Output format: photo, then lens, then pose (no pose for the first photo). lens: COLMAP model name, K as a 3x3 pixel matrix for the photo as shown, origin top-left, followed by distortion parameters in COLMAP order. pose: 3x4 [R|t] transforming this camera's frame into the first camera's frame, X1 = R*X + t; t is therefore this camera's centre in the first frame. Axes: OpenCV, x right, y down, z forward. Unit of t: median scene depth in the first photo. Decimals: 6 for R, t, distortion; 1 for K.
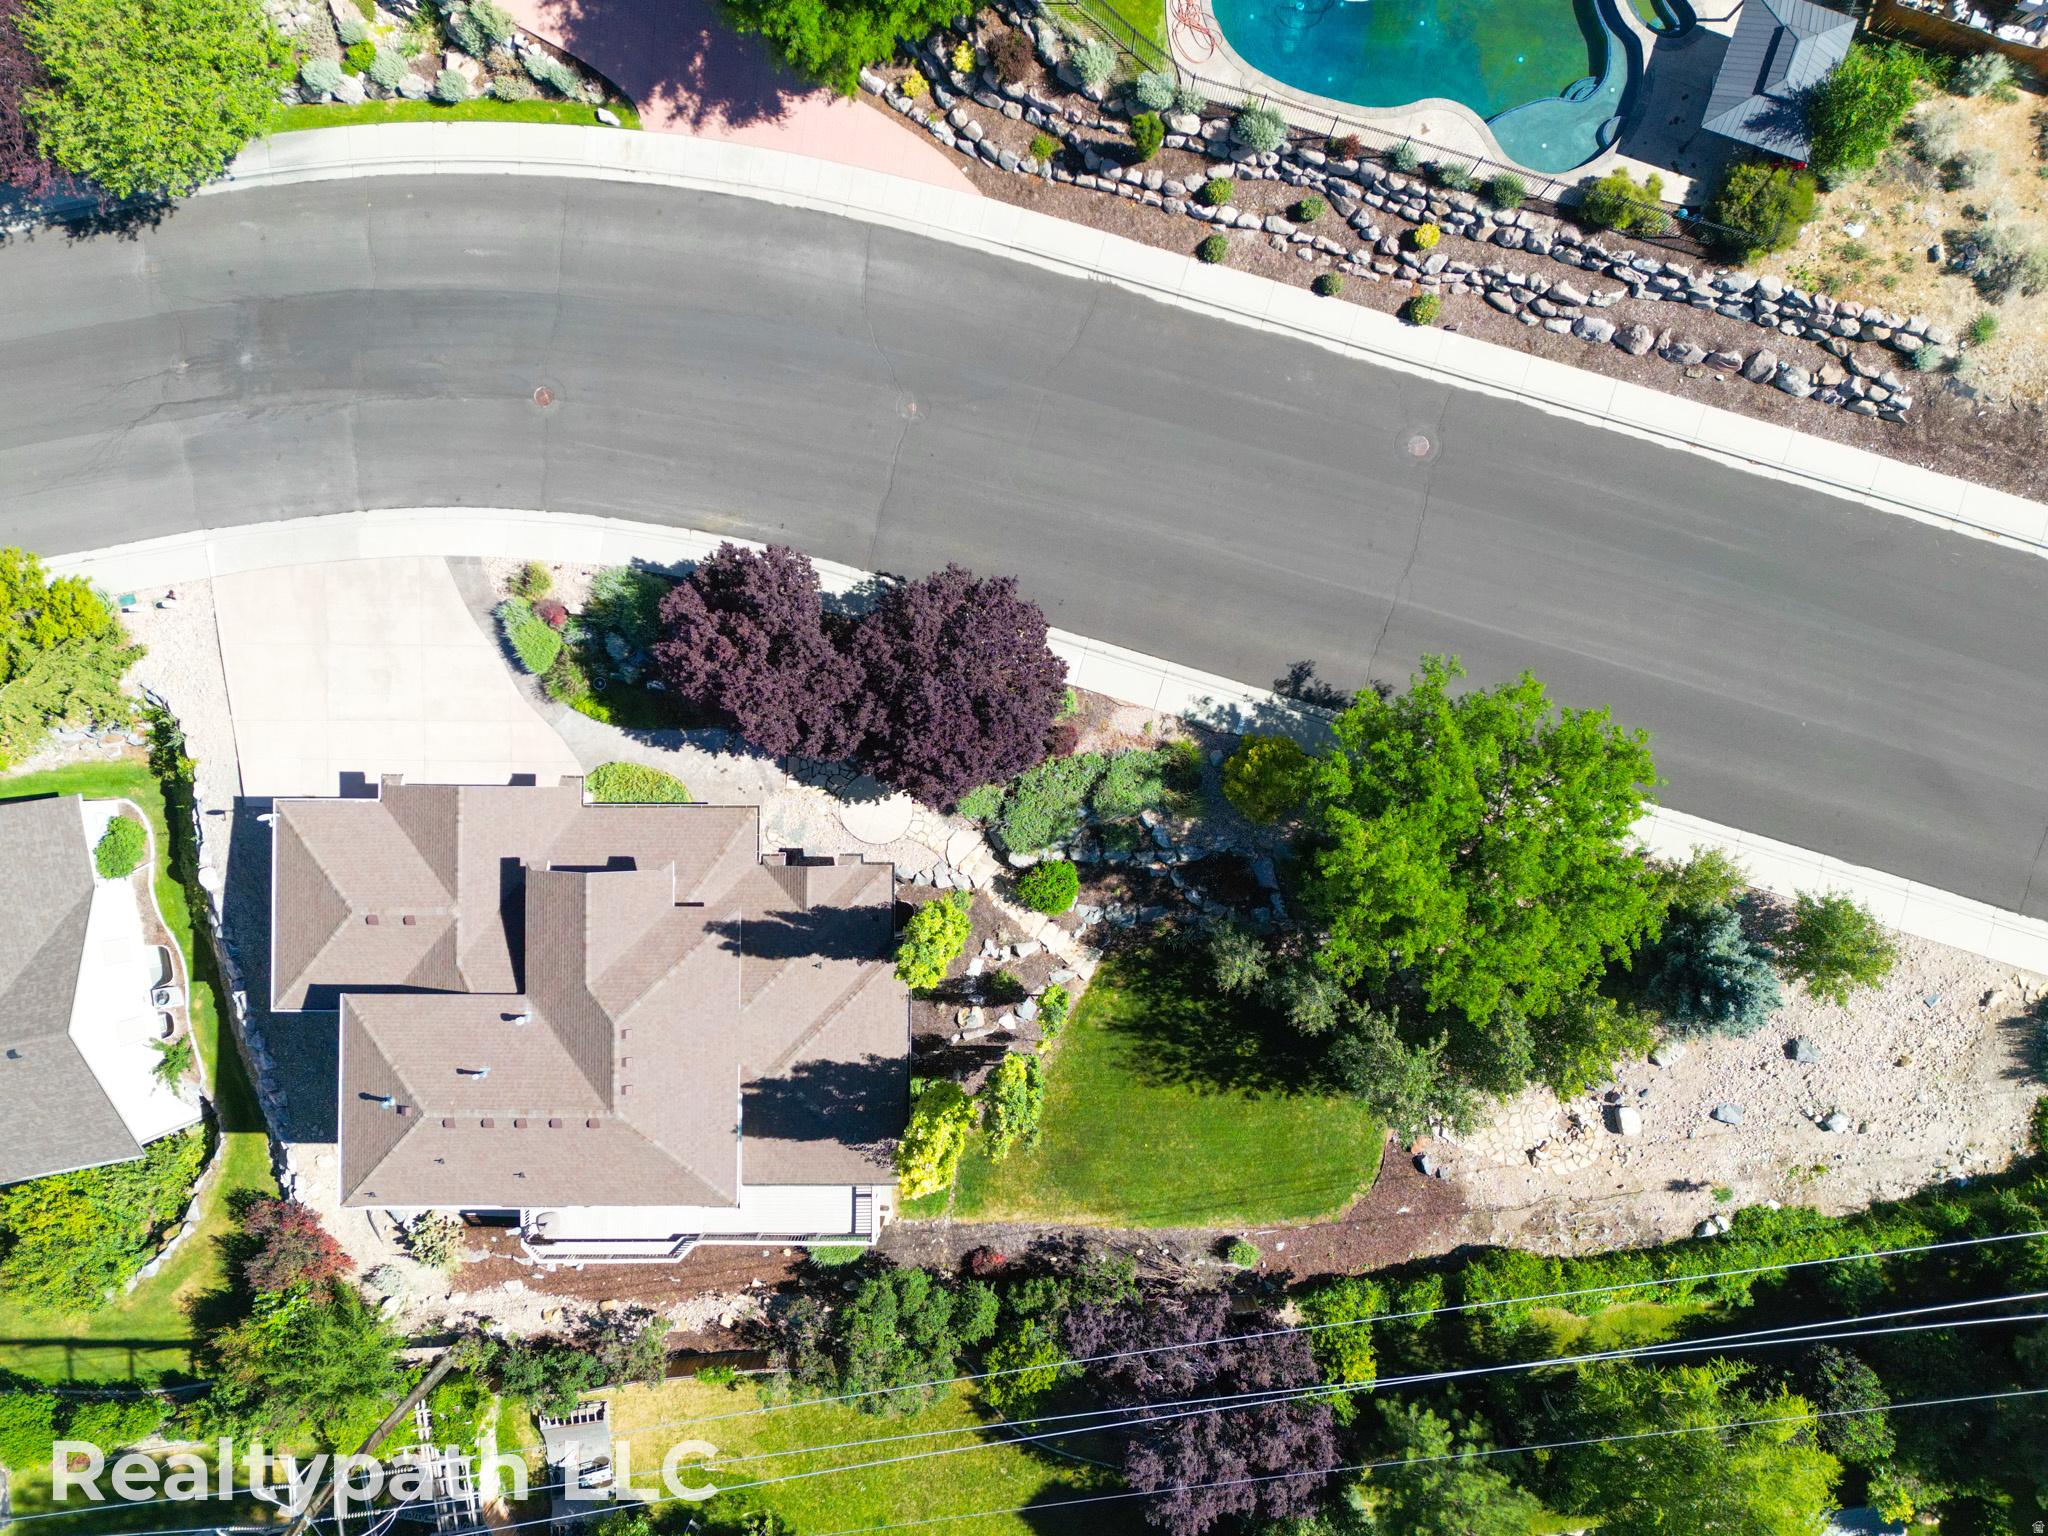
lens RADIAL K [[1606.6, 0, 1024.0], [0, 1606.6, 768.0], [0, 0, 1]] dist [0.064528, -0.044043]
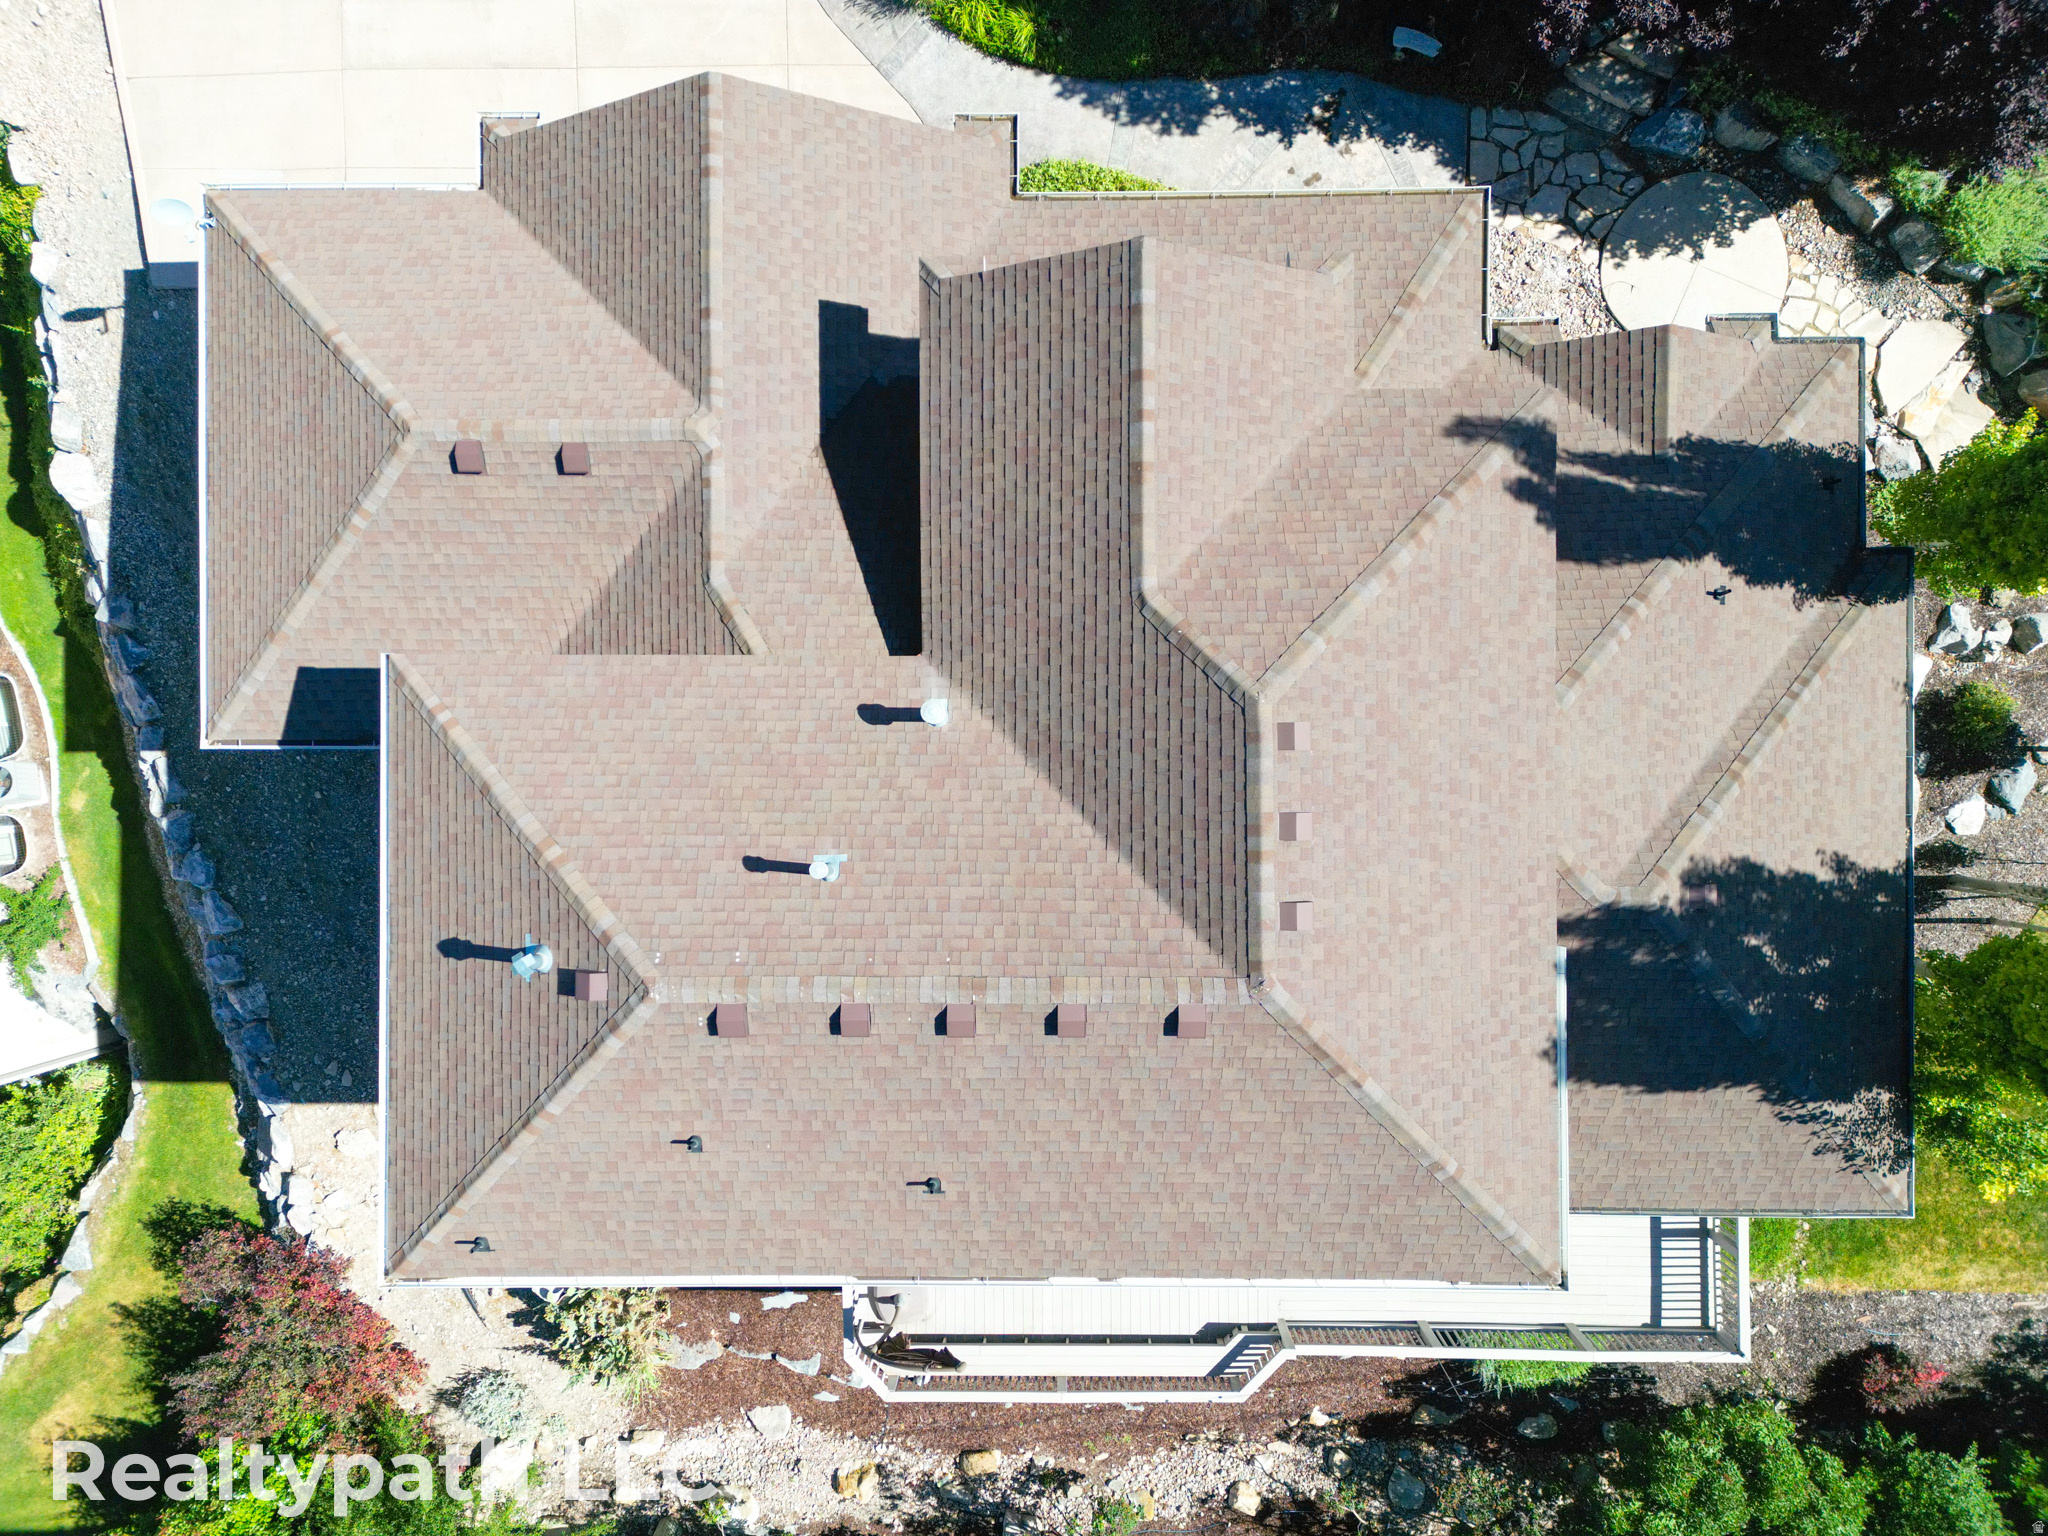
lens RADIAL K [[1490.3, 0, 1024.0], [0, 1490.3, 768.0], [0, 0, 1]] dist [0.070916, -0.055196]
pose [[0.999973, -0.005275, -0.005206, -0.246520], [0.005265, 0.999984, -0.001855, 0.142297], [0.005216, 0.001827, 0.999985, 0.593449]]
